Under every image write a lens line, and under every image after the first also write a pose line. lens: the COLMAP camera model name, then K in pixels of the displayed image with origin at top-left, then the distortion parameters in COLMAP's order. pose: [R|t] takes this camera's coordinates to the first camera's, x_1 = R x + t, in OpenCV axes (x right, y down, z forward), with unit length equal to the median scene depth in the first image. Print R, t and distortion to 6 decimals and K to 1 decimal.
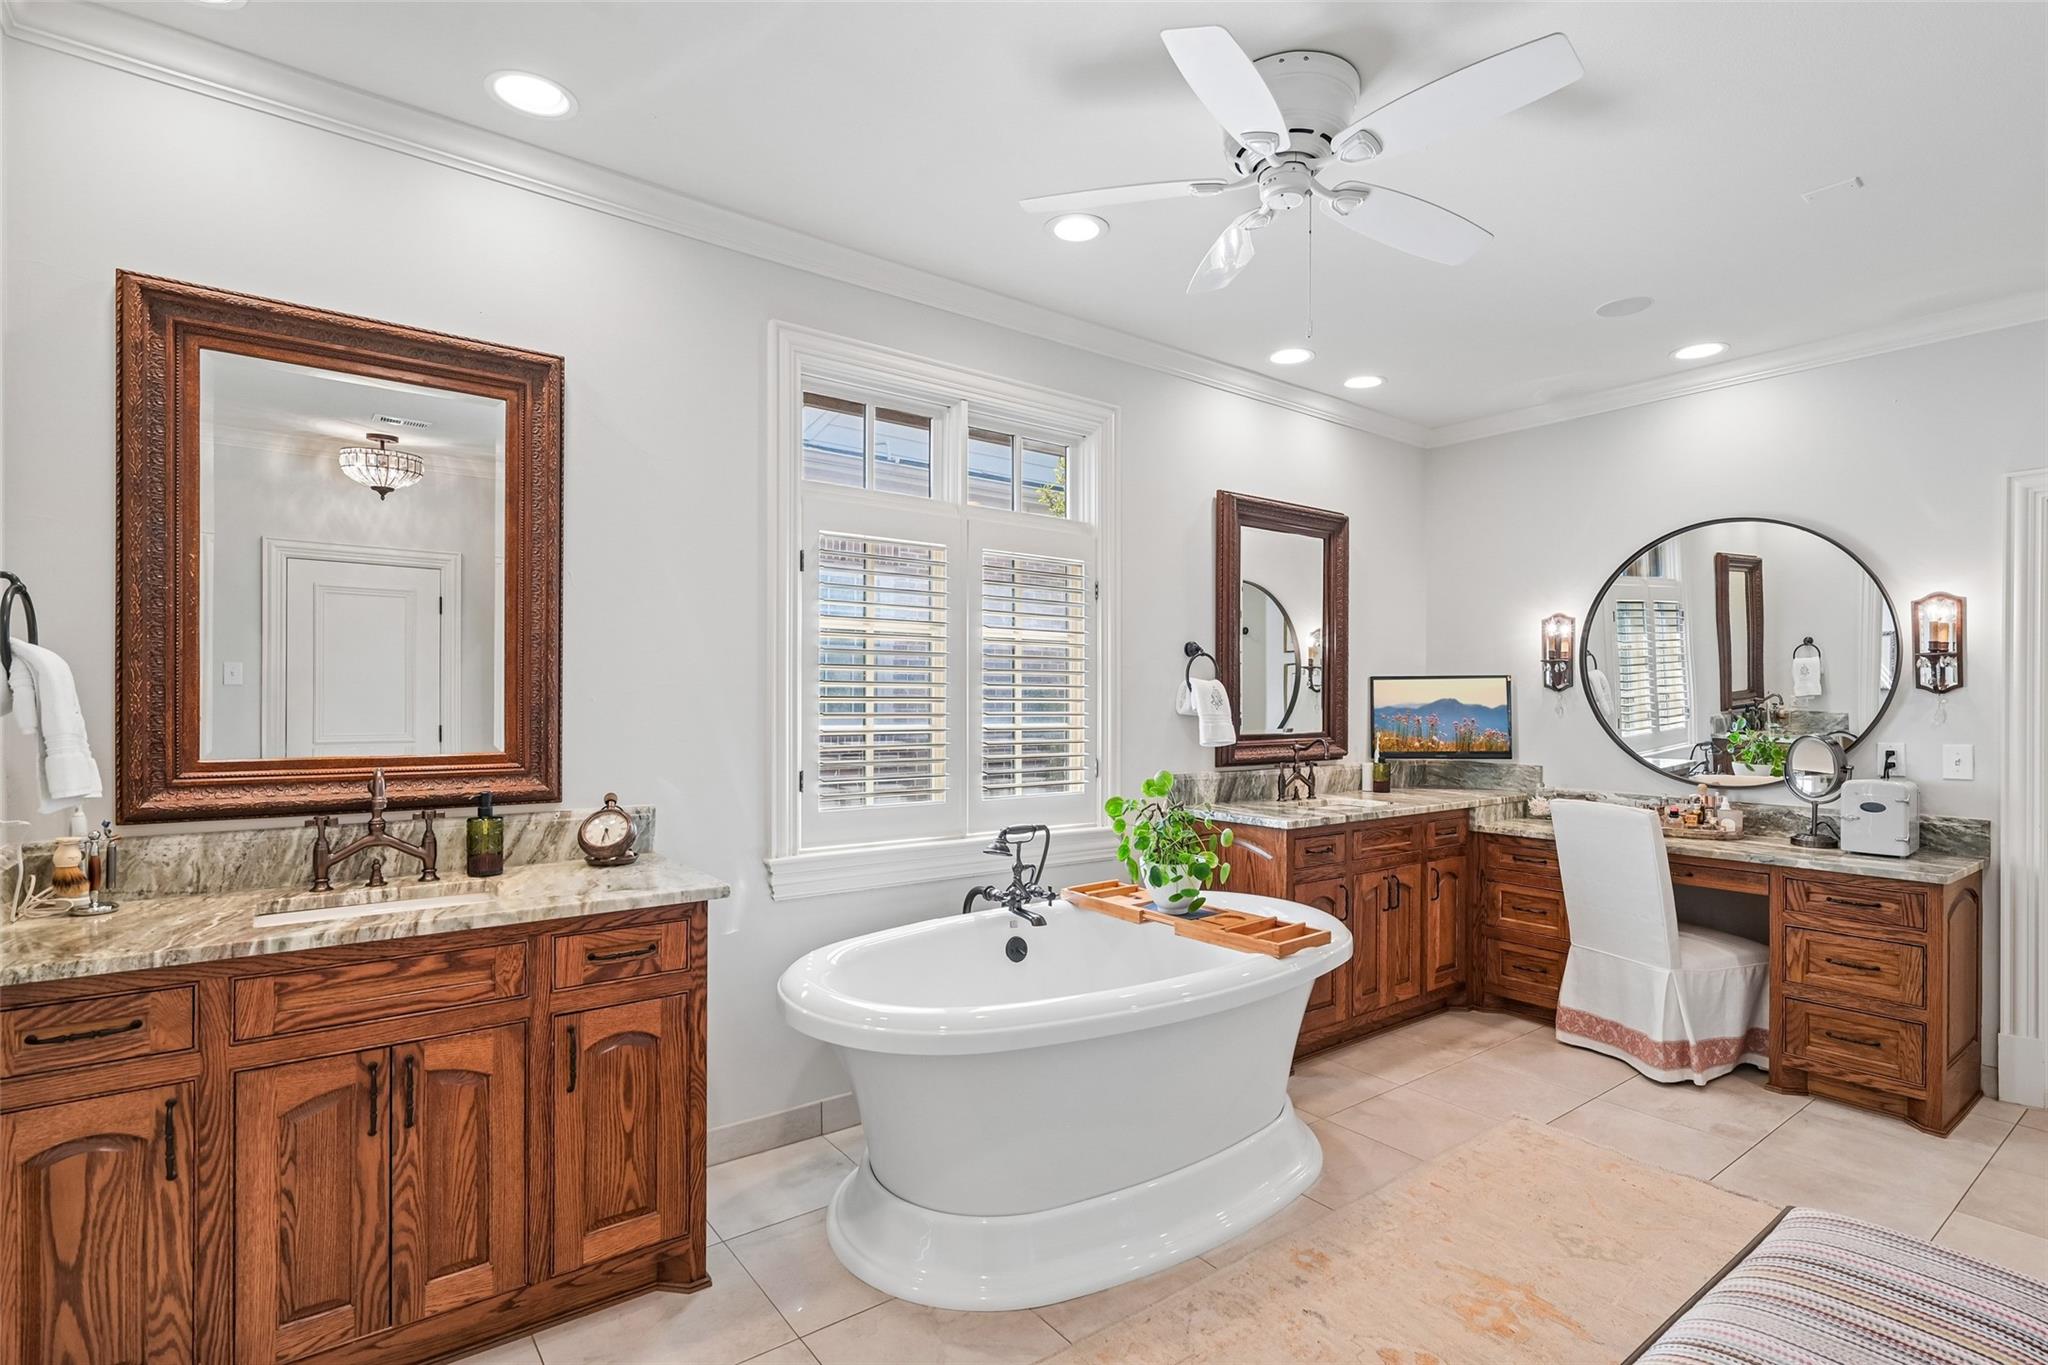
lens RADIAL K [[966.8, 0, 1023.7], [0, 966.8, 708.7], [0, 0, 1]] dist [-0.000263, -0.000412]
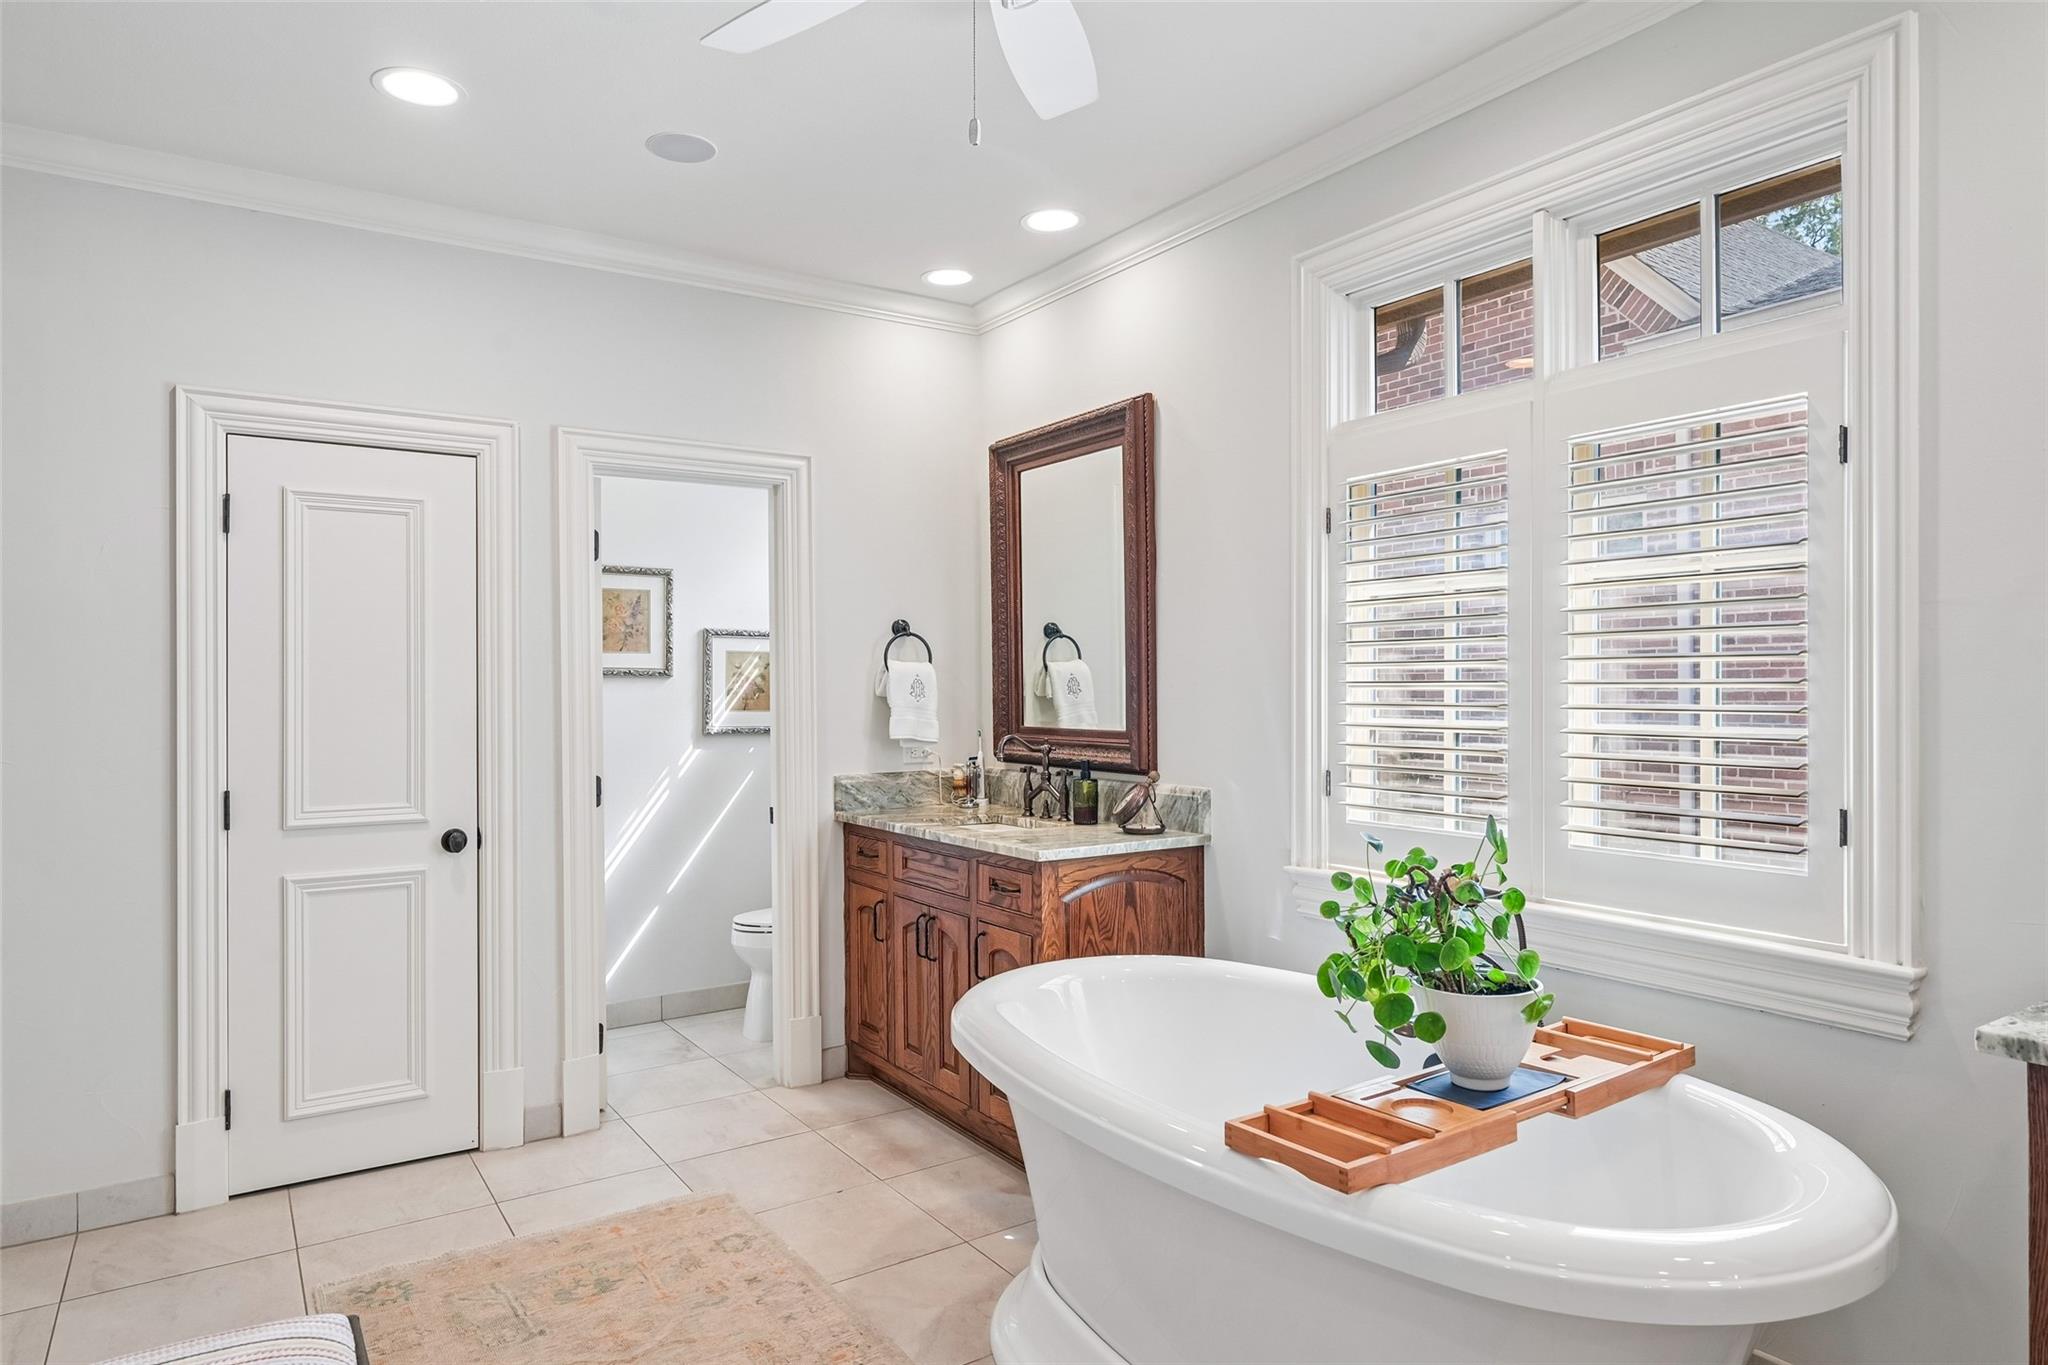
lens RADIAL K [[1210.3, 0, 1024.0], [0, 1210.3, 682.5], [0, 0, 1]] dist [0.000964, 0.000069]
pose [[-0.055095, -0.005871, -0.998464, 1.060097], [-0.002144, 0.999981, -0.005762, -0.006953], [0.998479, 0.001823, -0.055106, 1.006884]]
